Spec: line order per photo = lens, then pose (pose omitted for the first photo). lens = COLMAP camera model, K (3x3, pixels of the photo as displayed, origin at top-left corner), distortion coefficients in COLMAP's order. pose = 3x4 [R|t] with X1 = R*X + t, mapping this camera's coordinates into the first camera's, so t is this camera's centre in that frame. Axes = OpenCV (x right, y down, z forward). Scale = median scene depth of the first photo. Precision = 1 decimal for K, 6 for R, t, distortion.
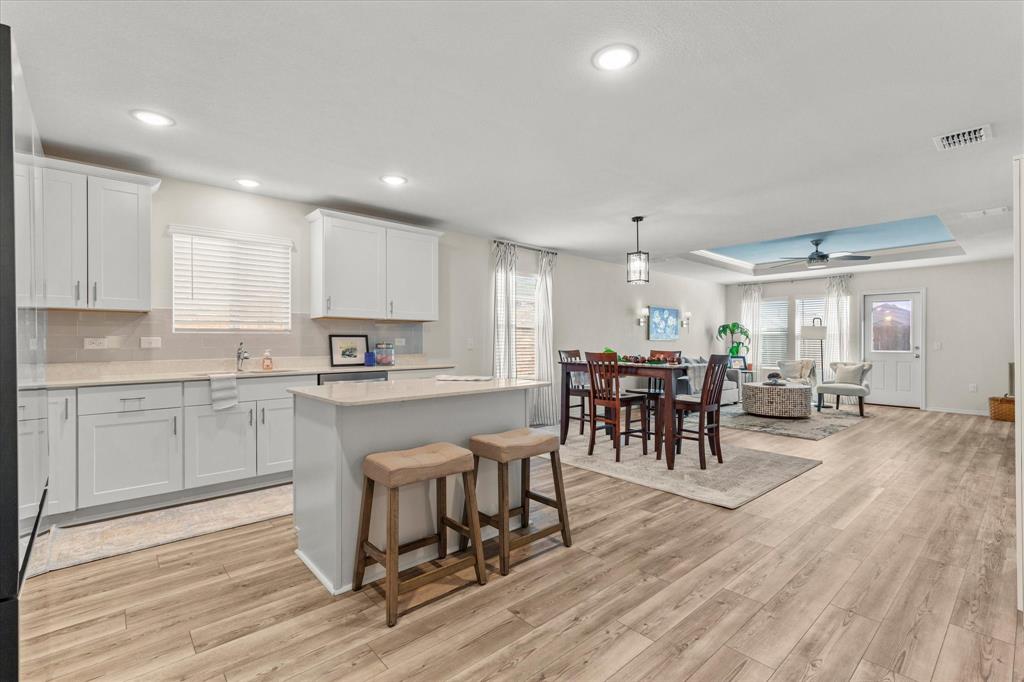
lens RADIAL K [[464.1, 0, 512.0], [0, 464.1, 341.0], [0, 0, 1]] dist [0.012706, -0.000384]
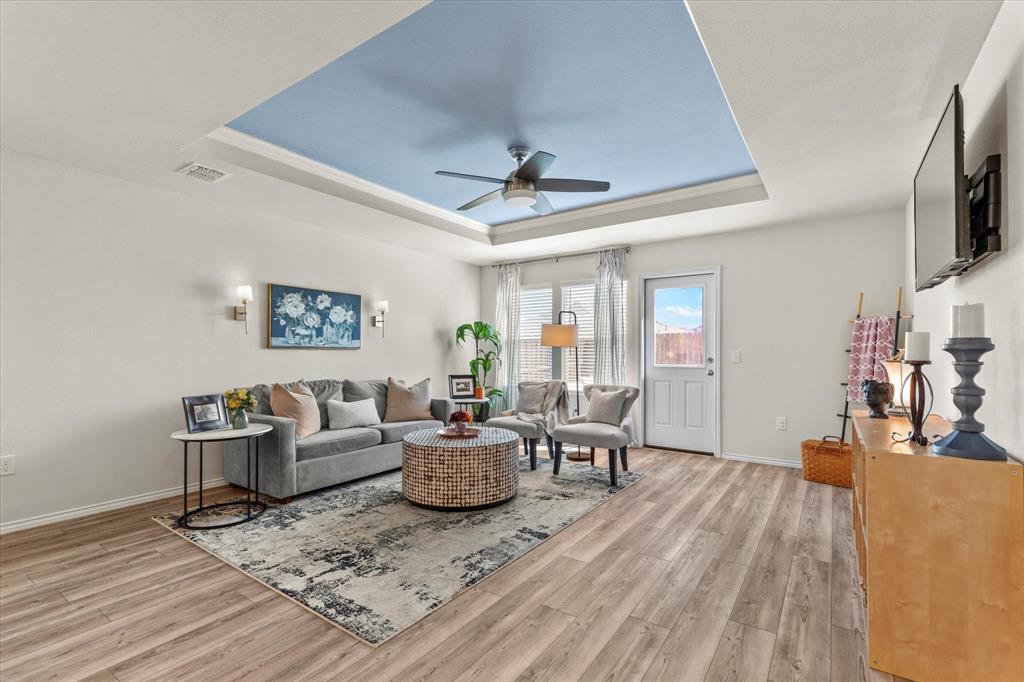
lens RADIAL K [[464.1, 0, 512.0], [0, 464.1, 341.0], [0, 0, 1]] dist [0.012706, -0.000384]
pose [[0.974098, 0.001250, 0.226123, 0.710956], [0.003138, 0.999814, -0.019047, 0.000478], [-0.226104, 0.019263, 0.973913, 0.685207]]
